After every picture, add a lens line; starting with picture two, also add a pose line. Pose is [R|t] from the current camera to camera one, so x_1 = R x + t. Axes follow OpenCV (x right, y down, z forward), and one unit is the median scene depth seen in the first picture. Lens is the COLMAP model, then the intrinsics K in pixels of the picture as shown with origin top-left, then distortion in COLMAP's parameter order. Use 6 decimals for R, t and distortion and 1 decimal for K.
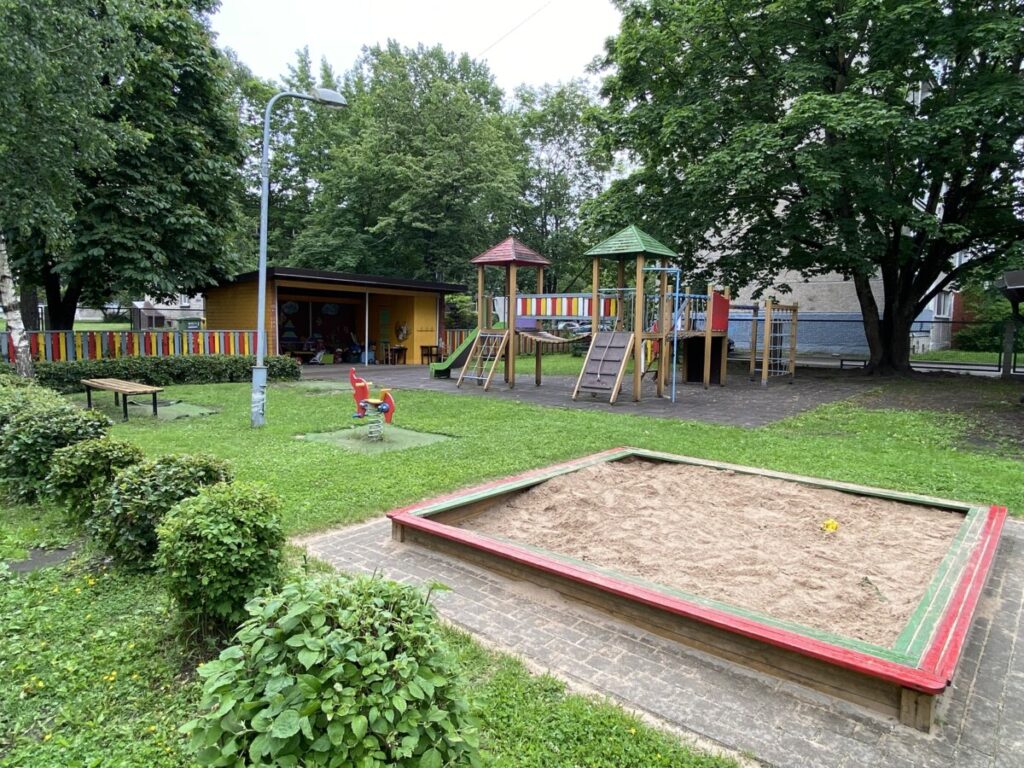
lens RADIAL K [[637.5, 0, 512.0], [0, 637.5, 384.0], [0, 0, 1]] dist [0.061930, -0.096474]
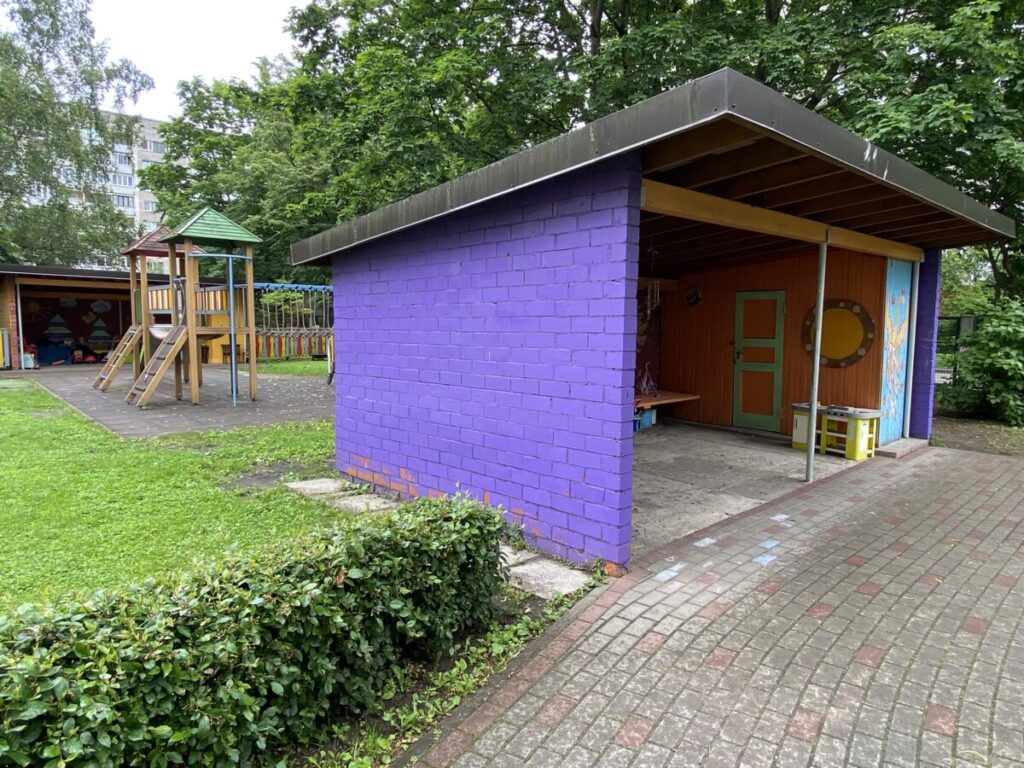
lens RADIAL K [[635.9, 0, 512.0], [0, 635.9, 384.0], [0, 0, 1]] dist [-0.004293, -0.001595]
pose [[0.987923, 0.010650, -0.154577, 0.645245], [-0.010880, 0.999941, -0.000642, -0.005267], [0.154561, 0.002316, 0.987981, 0.163845]]
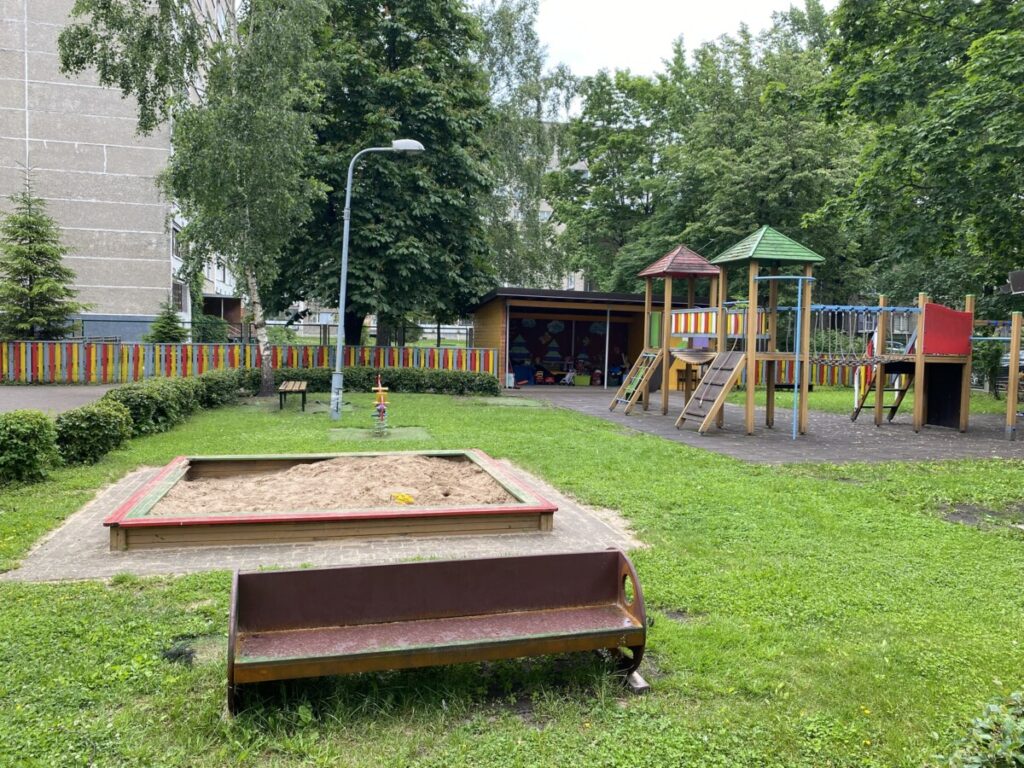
lens RADIAL K [[803.9, 0, 512.0], [0, 803.9, 384.0], [0, 0, 1]] dist [0.080462, -0.153926]
pose [[0.805427, 0.039462, -0.591380, 0.481872], [-0.068646, 0.997277, -0.026944, 0.008548], [0.588706, 0.062298, 0.805943, -0.031710]]
